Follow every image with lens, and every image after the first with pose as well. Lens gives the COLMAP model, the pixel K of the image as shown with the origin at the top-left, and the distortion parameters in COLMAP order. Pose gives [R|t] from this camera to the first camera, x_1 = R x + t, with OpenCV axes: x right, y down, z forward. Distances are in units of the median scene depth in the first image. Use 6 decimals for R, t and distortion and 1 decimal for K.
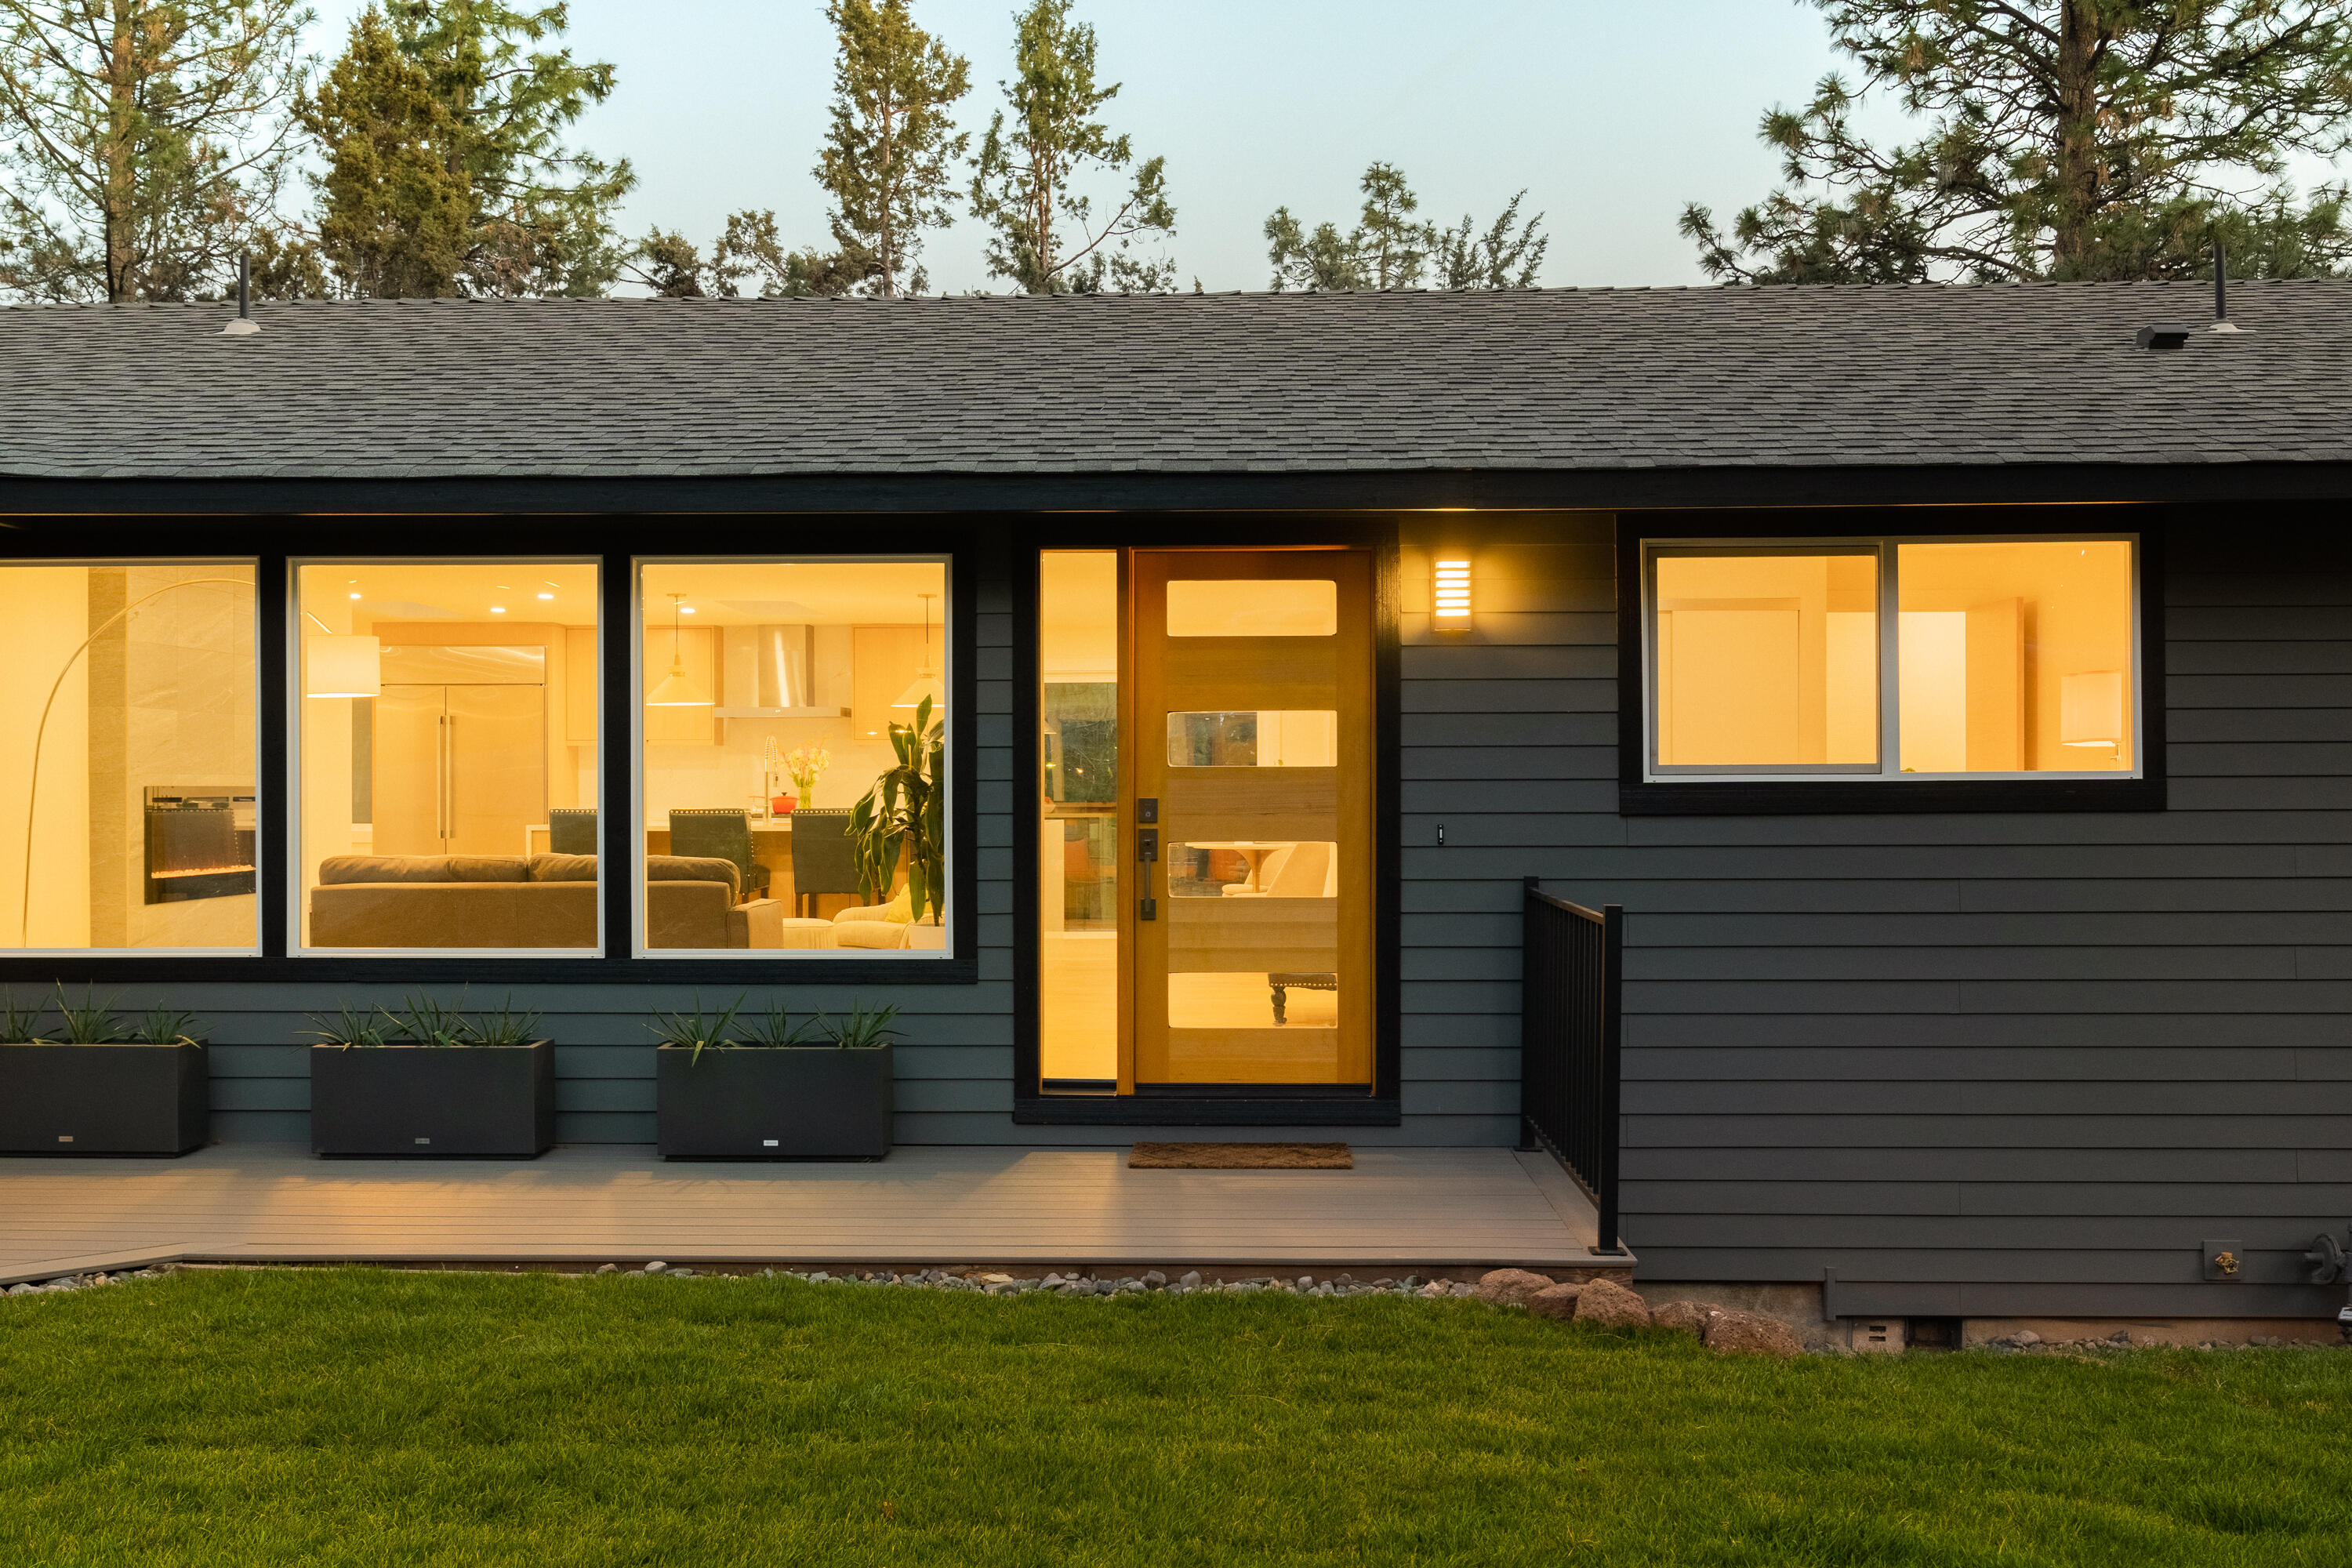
lens RADIAL K [[2332.2, 0, 1176.0], [0, 2332.2, 784.0], [0, 0, 1]] dist [0.004709, -0.005384]
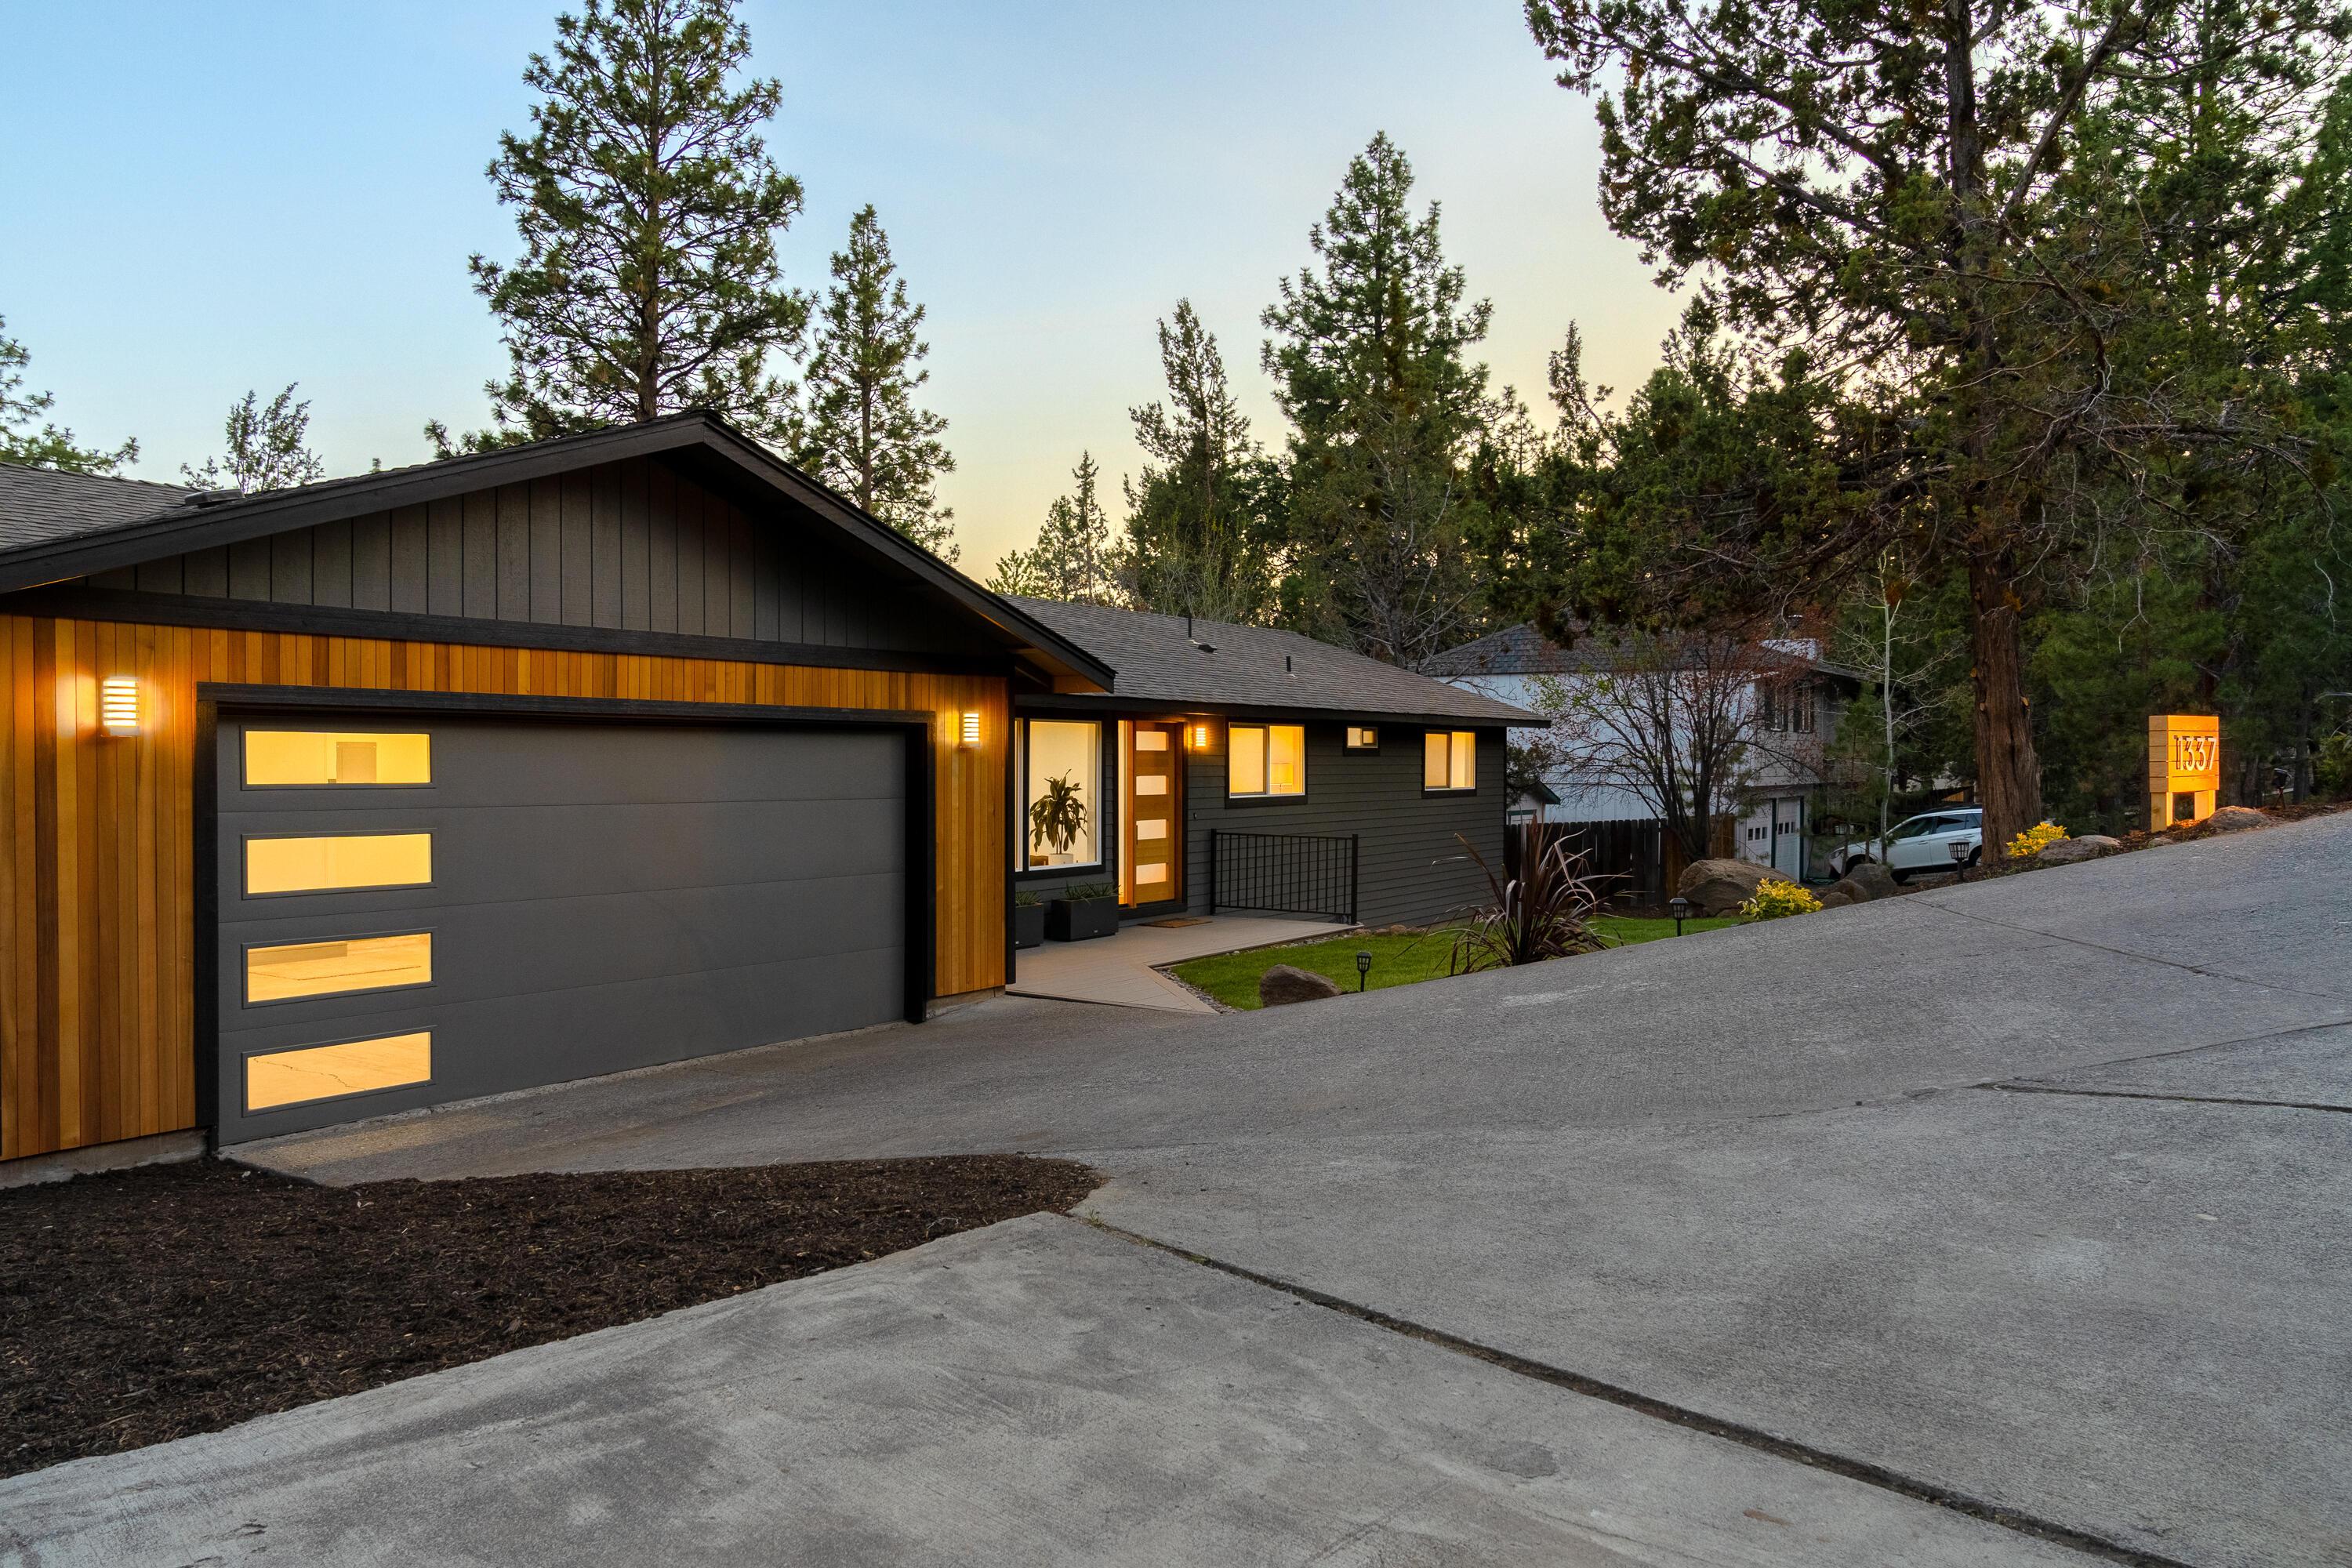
lens RADIAL K [[1620.5, 0, 1176.0], [0, 1620.5, 784.0], [0, 0, 1]] dist [-0.032285, 0.017595]
pose [[0.522874, -0.008326, 0.852369, -0.537541], [-0.005120, 0.999904, 0.012908, -0.015122], [-0.852395, -0.011114, 0.522781, -0.032323]]
